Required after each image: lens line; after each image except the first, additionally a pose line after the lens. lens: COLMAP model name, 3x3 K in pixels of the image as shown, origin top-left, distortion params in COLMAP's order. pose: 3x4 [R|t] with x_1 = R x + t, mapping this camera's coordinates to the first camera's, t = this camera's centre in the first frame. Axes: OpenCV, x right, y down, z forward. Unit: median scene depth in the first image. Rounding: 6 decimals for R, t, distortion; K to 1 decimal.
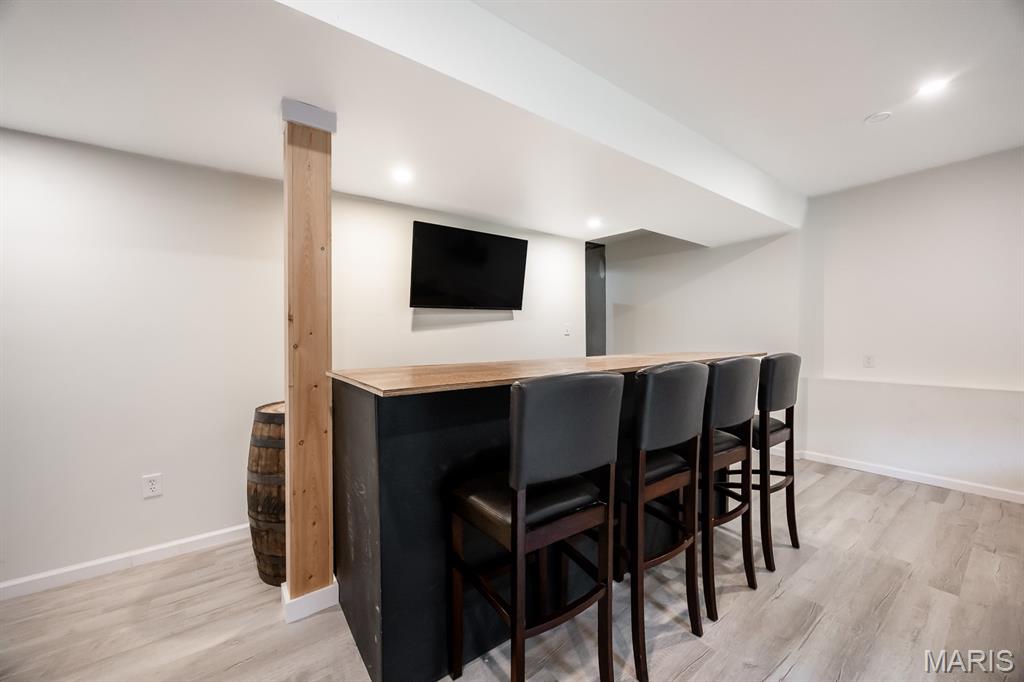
lens RADIAL K [[381.8, 0, 514.7], [0, 381.8, 340.1], [0, 0, 1]] dist [-0.001988, 0.000375]
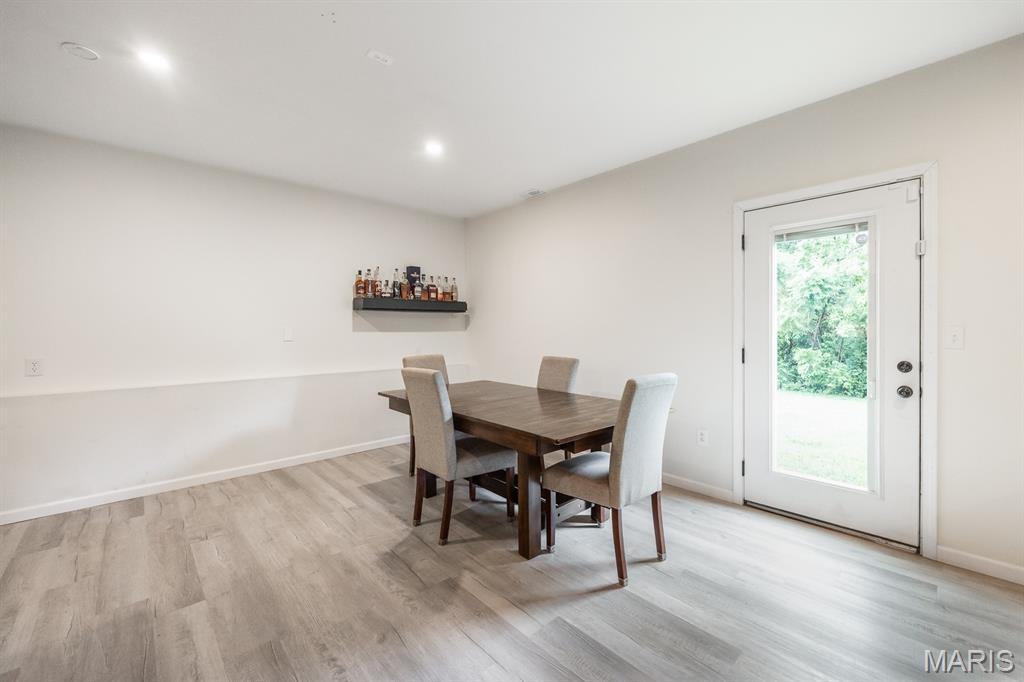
lens RADIAL K [[420.1, 0, 537.0], [0, 420.1, 328.7], [0, 0, 1]] dist [0.001040, 0.000620]
pose [[-0.127127, 0.011875, 0.991815, -0.013738], [0.012664, 0.999866, -0.010348, 0.002286], [-0.991806, 0.011244, -0.127260, 0.256672]]
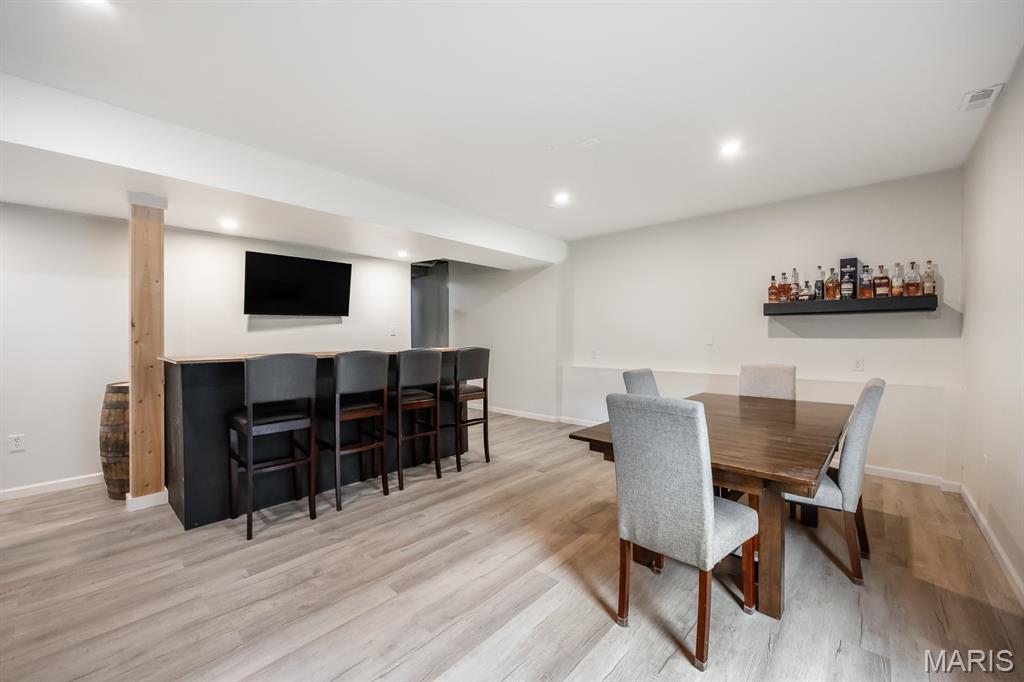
lens RADIAL K [[401.1, 0, 527.1], [0, 401.1, 339.1], [0, 0, 1]] dist [-0.004510, 0.000609]
pose [[0.976909, 0.004180, 0.213613, 0.574882], [-0.003937, 0.999991, -0.001563, -0.000070], [-0.213618, 0.000686, 0.976917, -0.851538]]
